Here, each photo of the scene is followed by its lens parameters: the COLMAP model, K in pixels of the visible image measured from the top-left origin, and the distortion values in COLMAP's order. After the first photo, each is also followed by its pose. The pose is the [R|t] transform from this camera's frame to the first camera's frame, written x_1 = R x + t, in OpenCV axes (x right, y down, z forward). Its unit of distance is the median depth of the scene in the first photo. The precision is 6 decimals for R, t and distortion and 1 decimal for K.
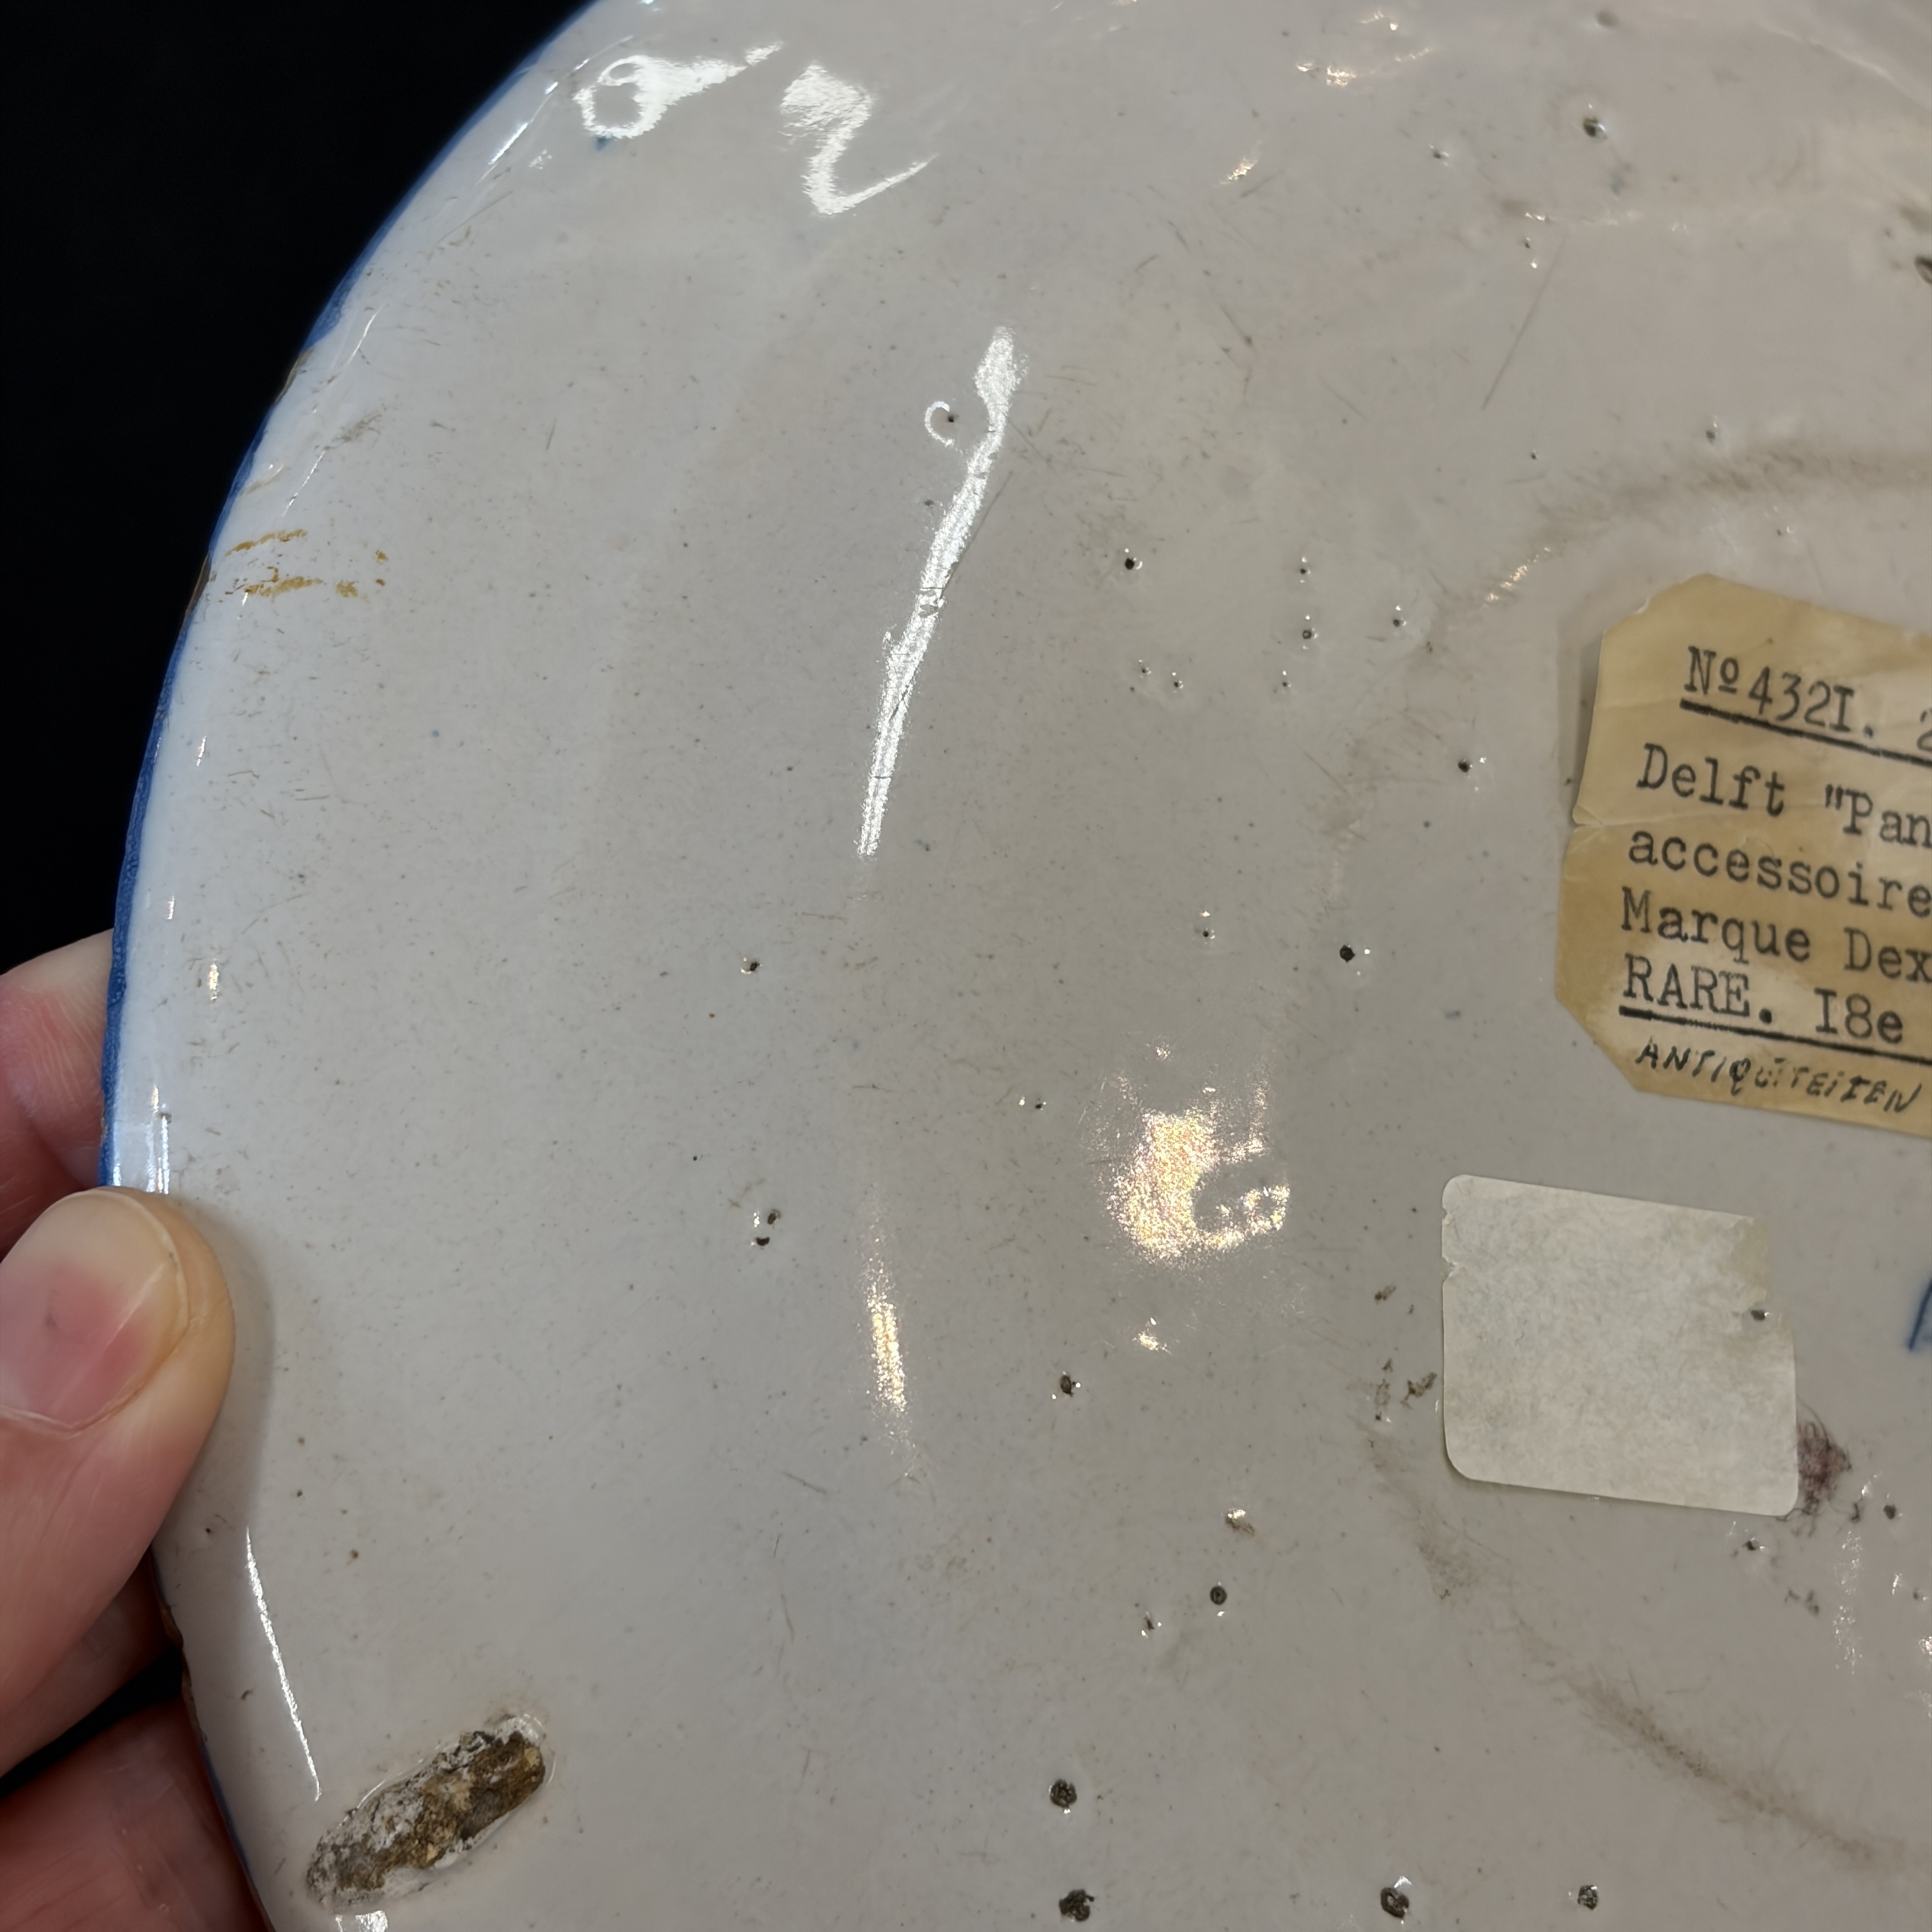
lens RADIAL K [[4043.9, 0, 967.7], [0, 4043.9, 1021.4], [0, 0, 1]] dist [0.258808, -1.446222]
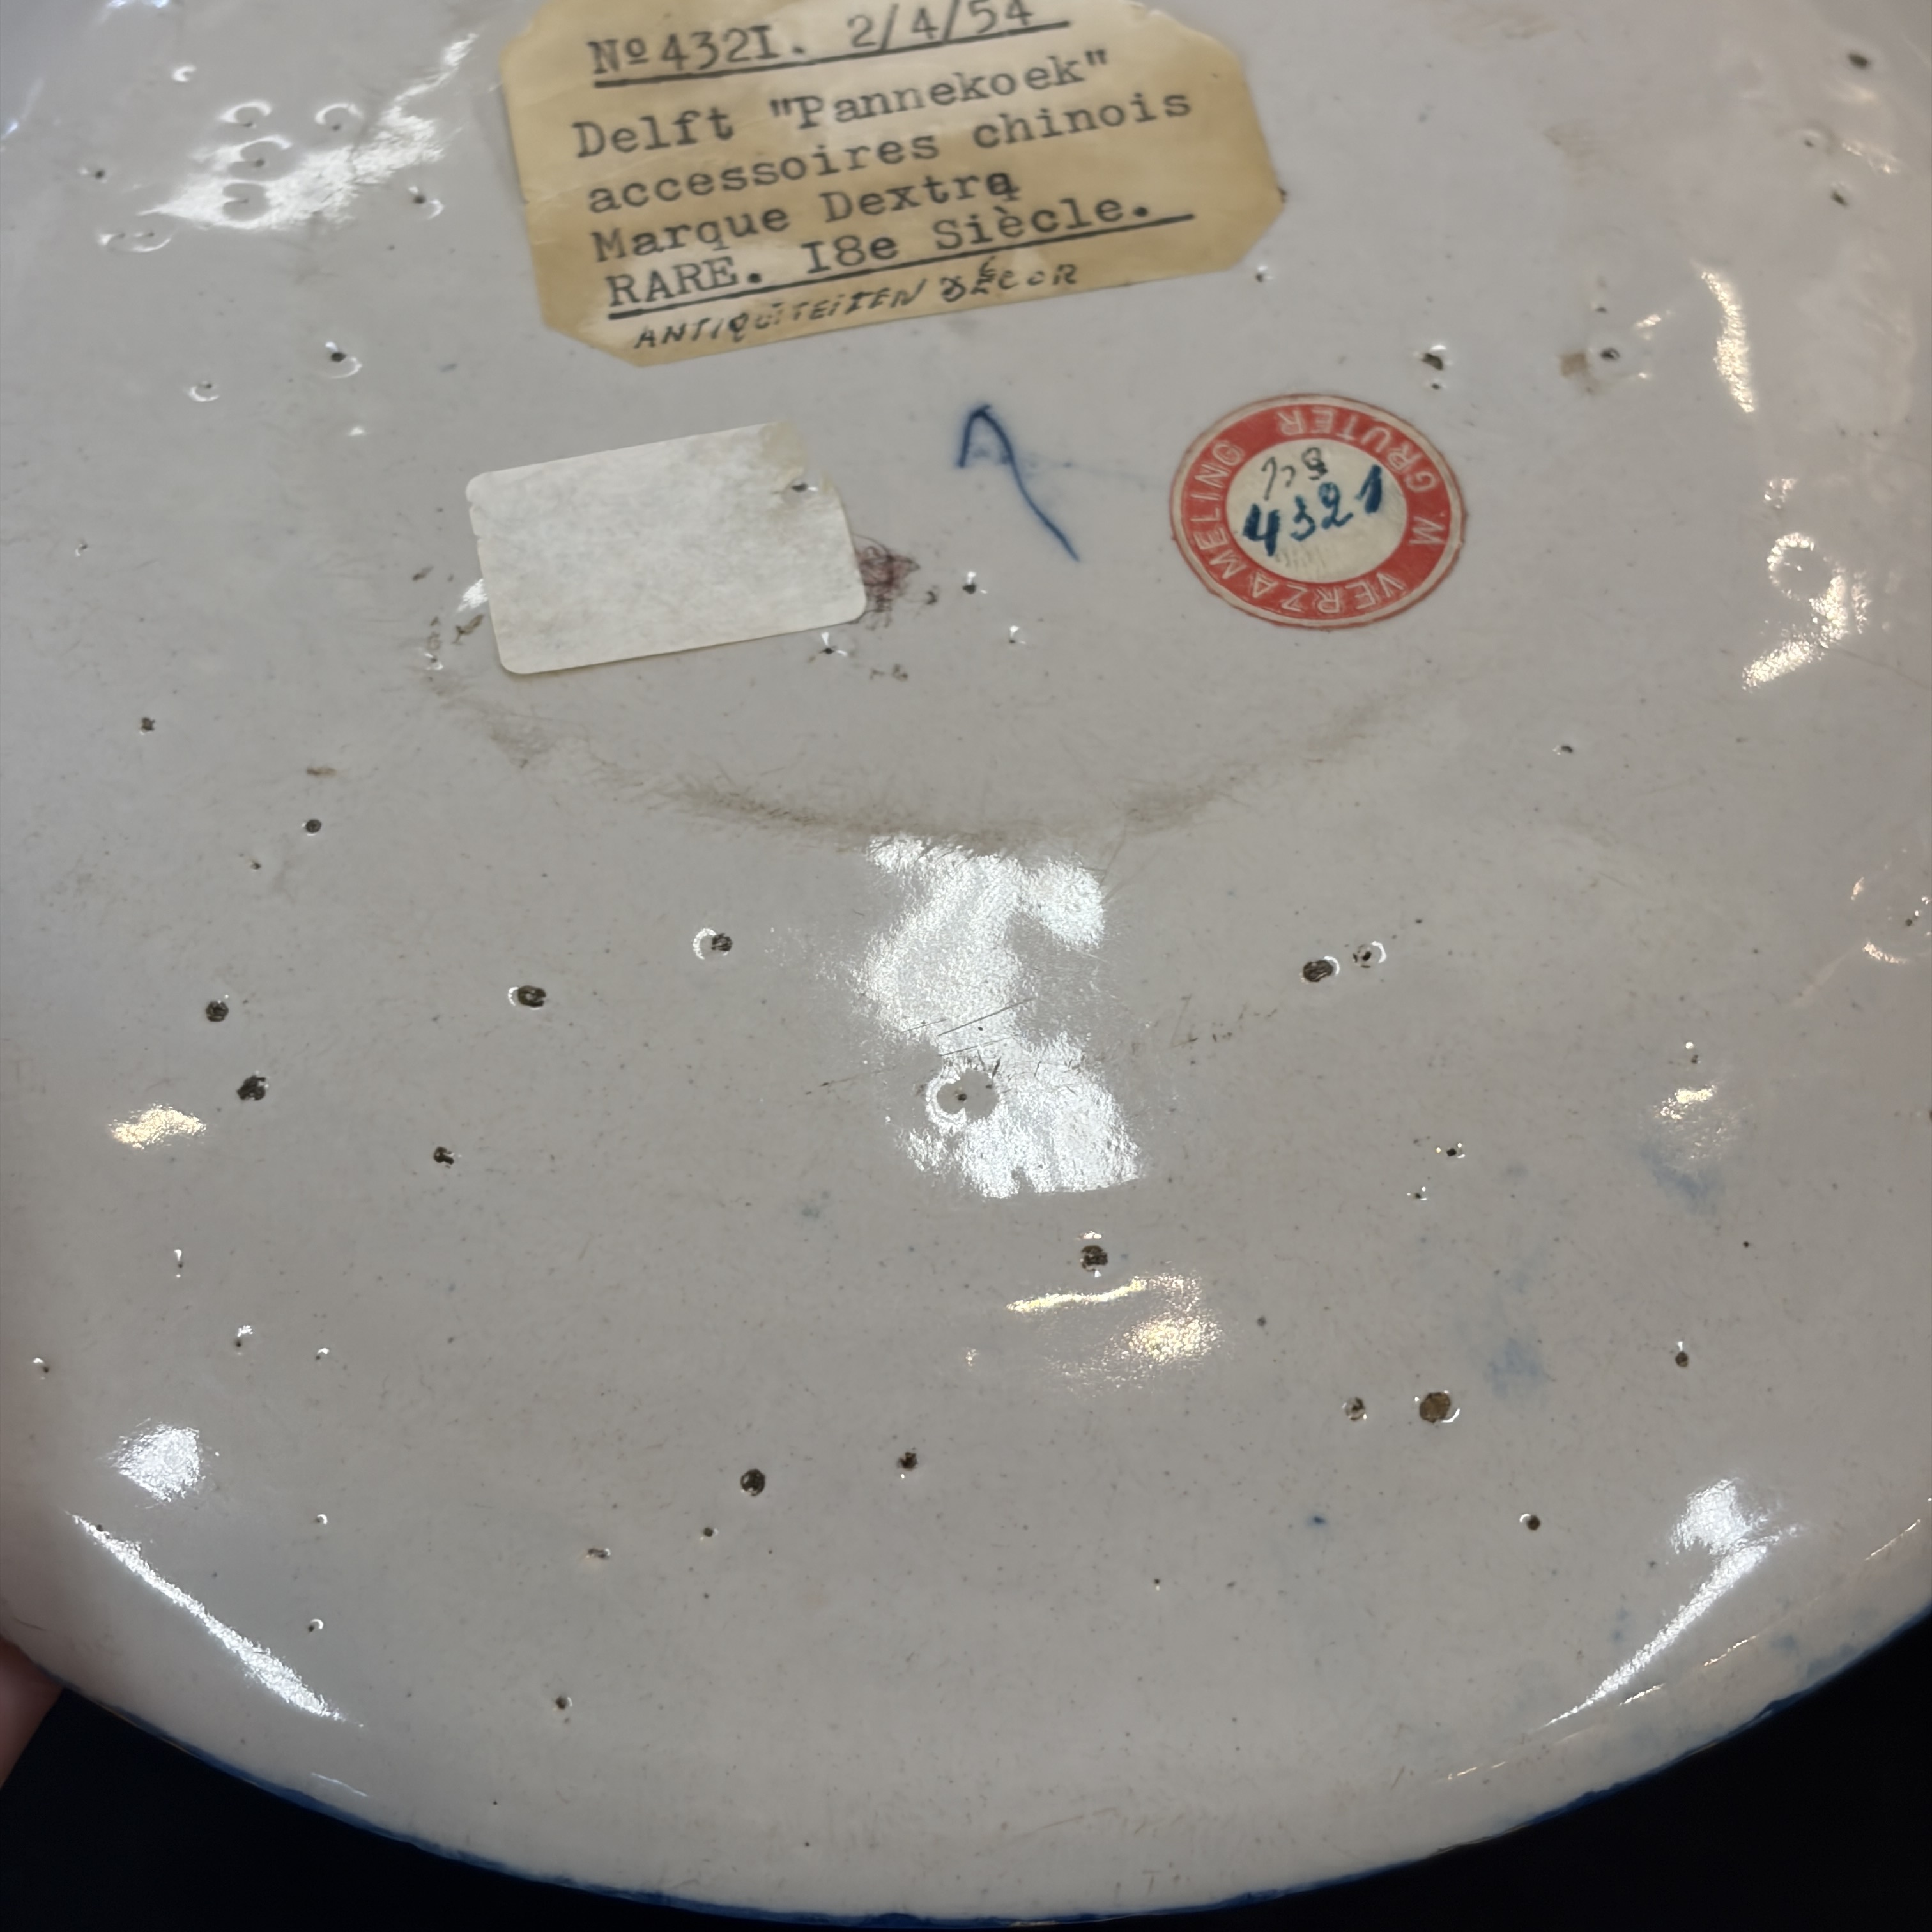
lens RADIAL K [[4067.7, 0, 988.2], [0, 4067.7, 972.8], [0, 0, 1]] dist [0.261511, -1.331828]
pose [[0.862872, -0.431033, -0.263935, 0.477812], [0.351921, 0.887202, -0.298369, 0.547329], [0.362770, 0.164570, 0.917232, -0.010822]]
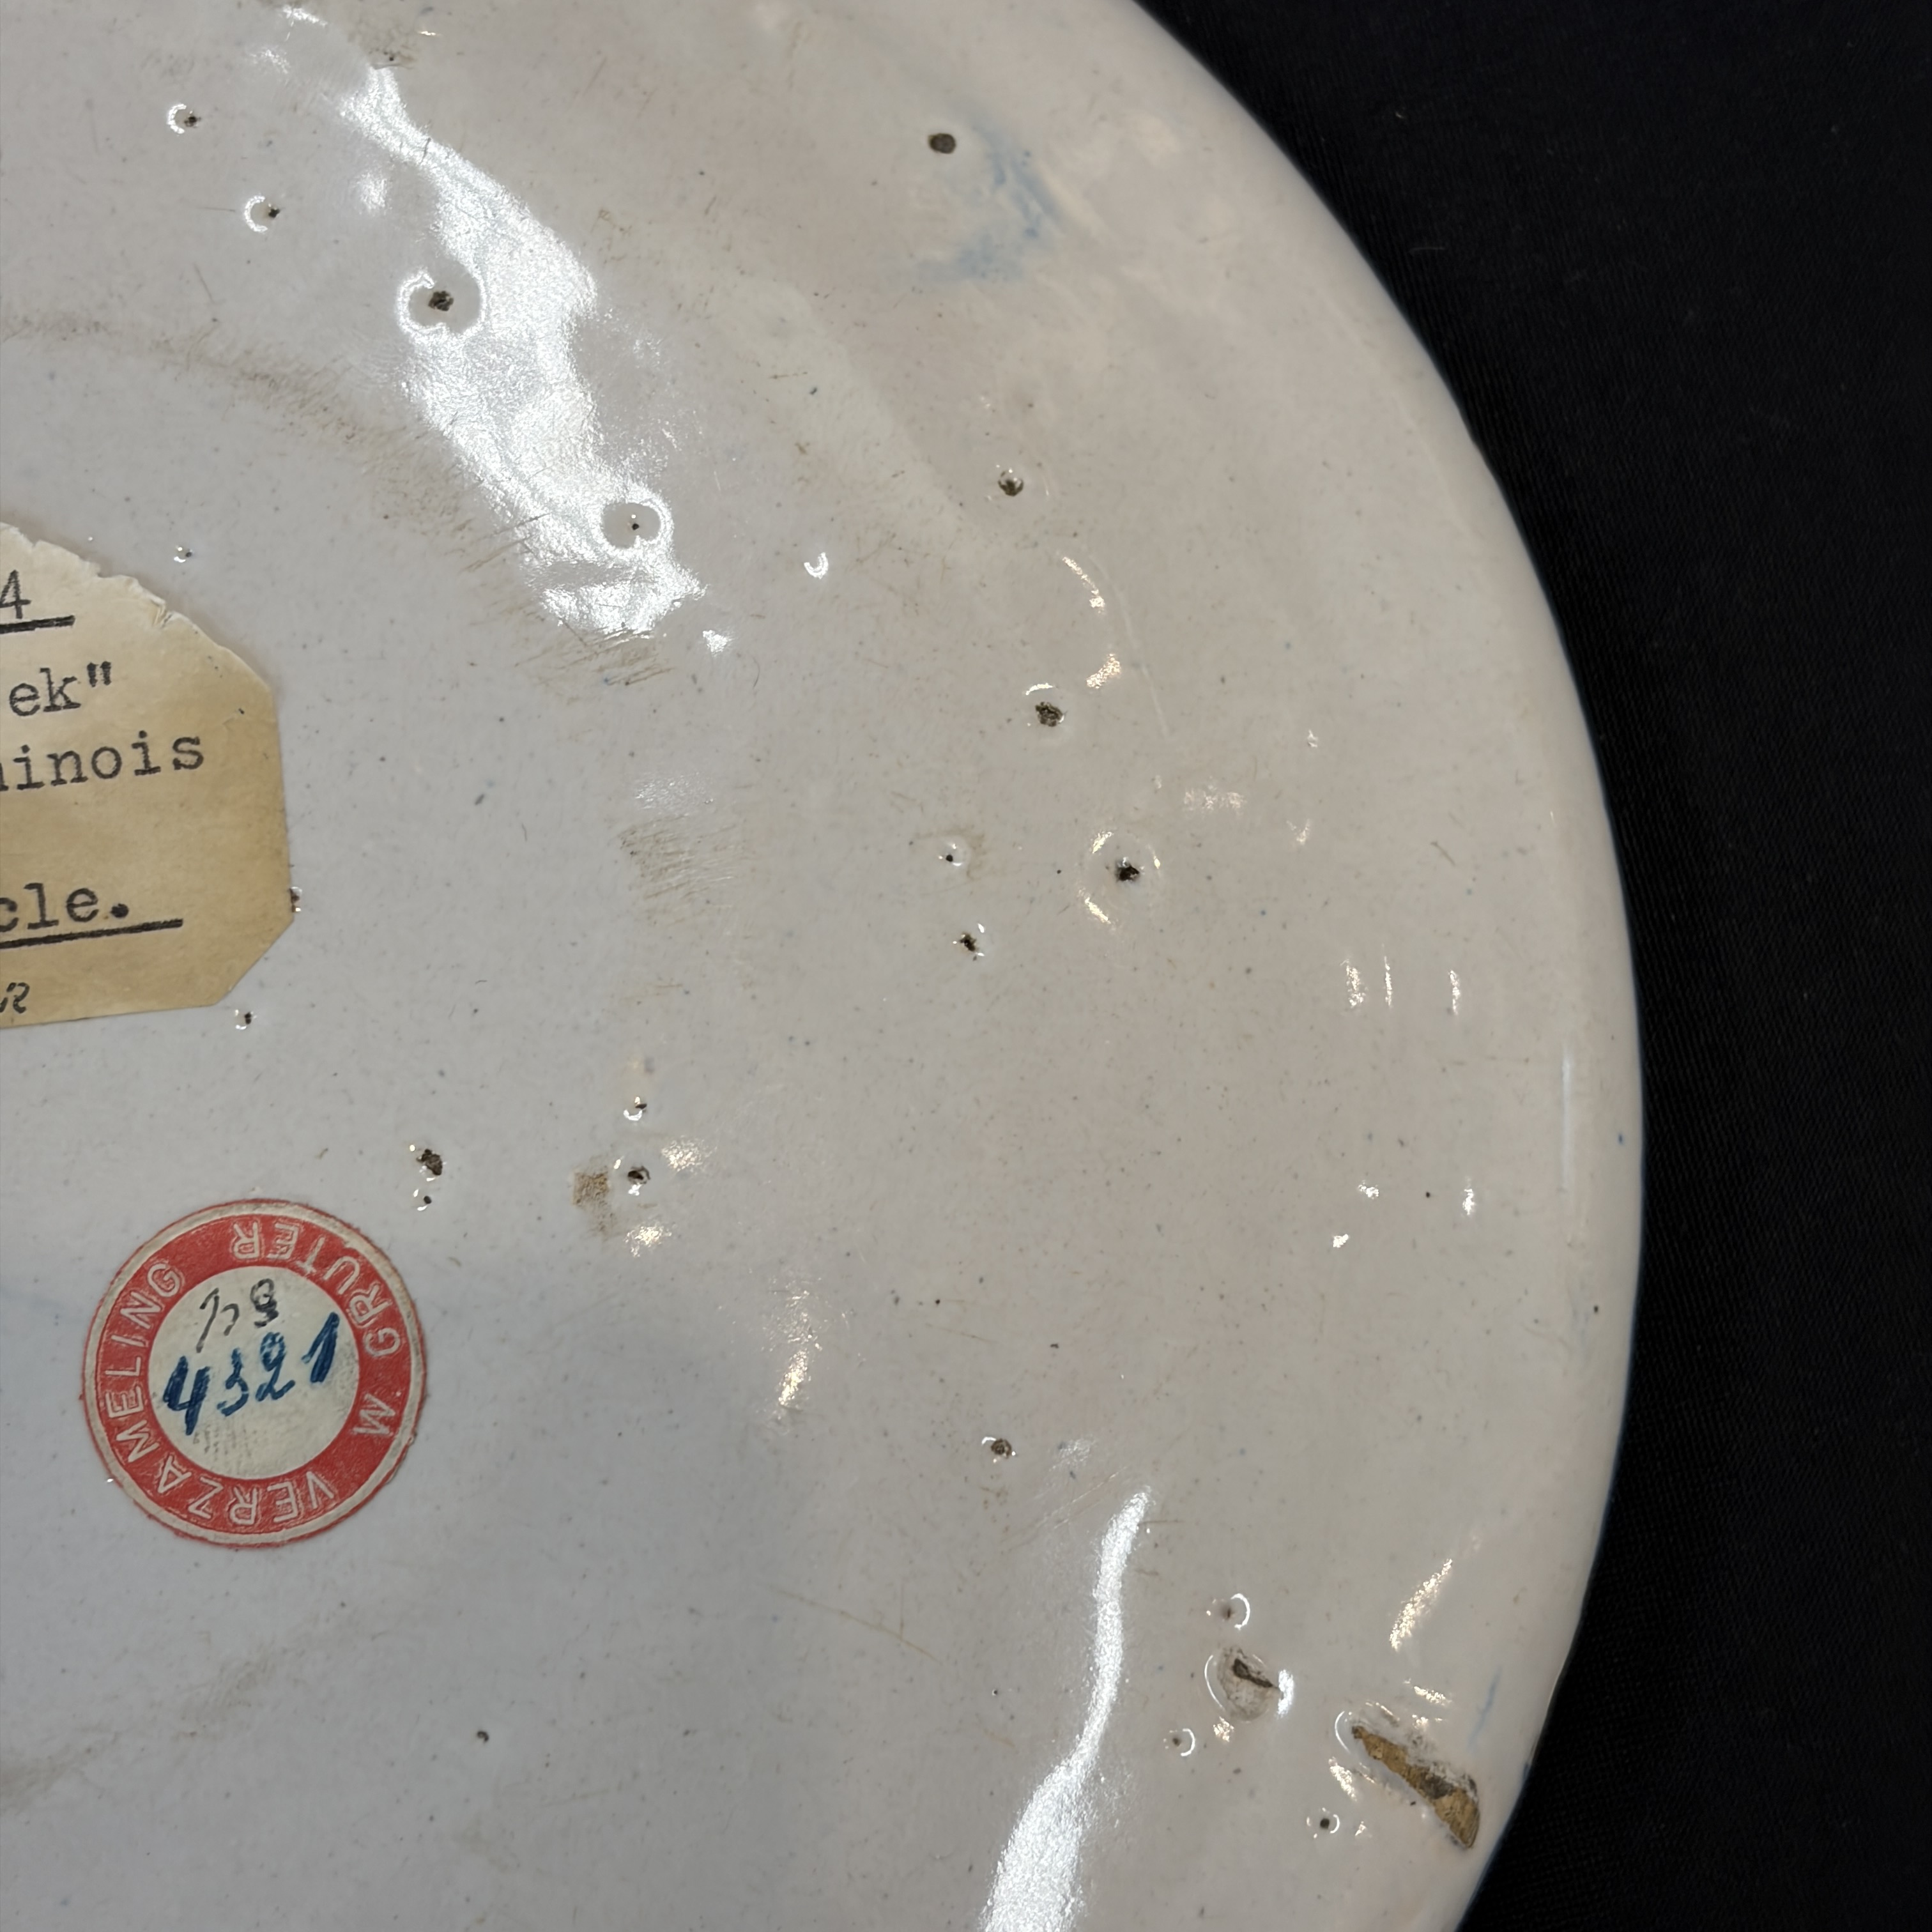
lens RADIAL K [[4067.7, 0, 988.2], [0, 4067.7, 972.8], [0, 0, 1]] dist [0.261511, -1.331828]
pose [[0.861724, -0.234777, -0.449791, 0.918134], [0.268695, 0.963150, 0.012039, 0.073264], [0.430390, -0.131231, 0.893053, 0.261745]]
